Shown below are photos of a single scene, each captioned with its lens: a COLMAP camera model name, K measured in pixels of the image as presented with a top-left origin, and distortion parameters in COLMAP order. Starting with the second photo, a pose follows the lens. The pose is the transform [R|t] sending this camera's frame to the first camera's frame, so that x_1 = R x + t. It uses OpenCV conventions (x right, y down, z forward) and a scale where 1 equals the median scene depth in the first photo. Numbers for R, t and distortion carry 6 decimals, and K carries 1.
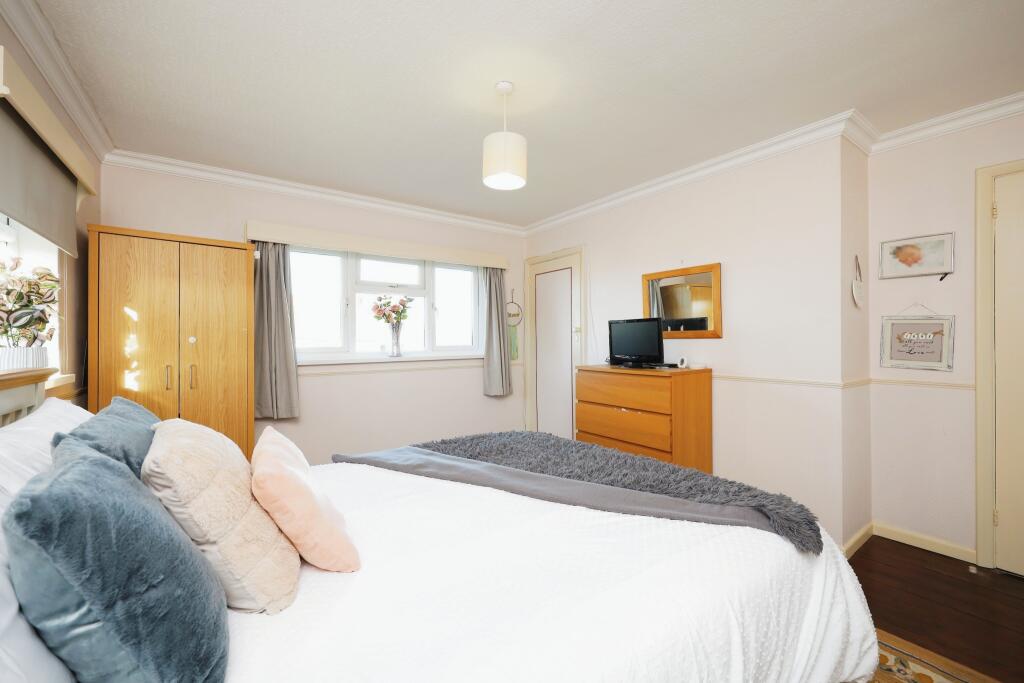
lens RADIAL K [[410.8, 0, 521.4], [0, 410.8, 339.0], [0, 0, 1]] dist [-0.002201, -0.000189]
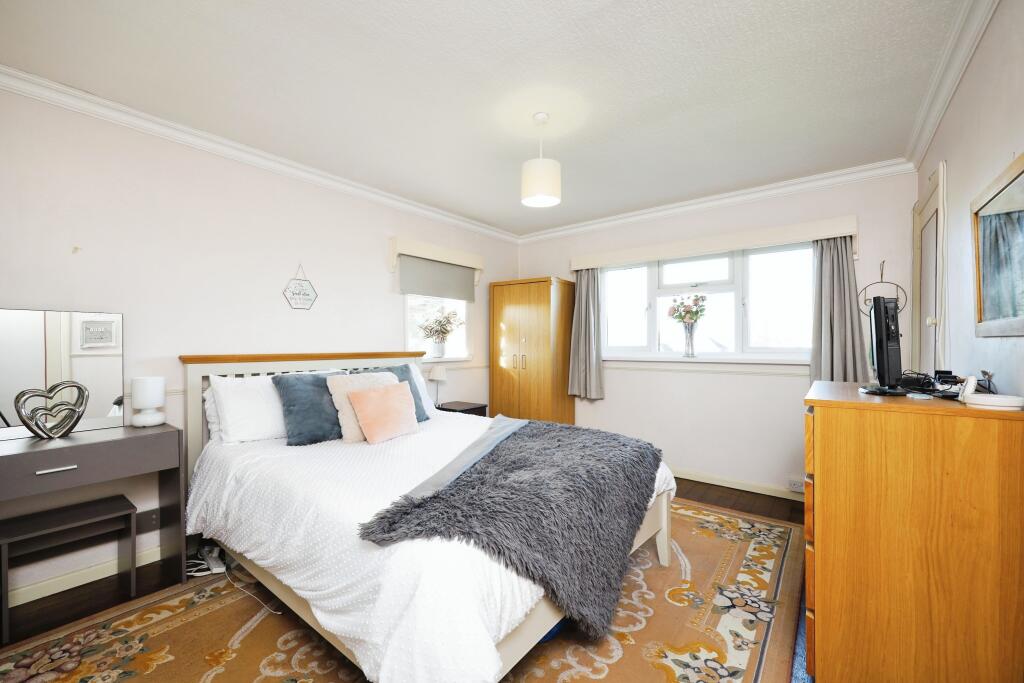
lens RADIAL K [[410.8, 0, 521.6], [0, 410.8, 343.0], [0, 0, 1]] dist [-0.002201, -0.000189]
pose [[0.281453, 0.004516, -0.959564, 0.536597], [-0.000335, 0.999989, 0.004608, 0.005353], [0.959575, -0.000976, 0.281452, 0.335479]]
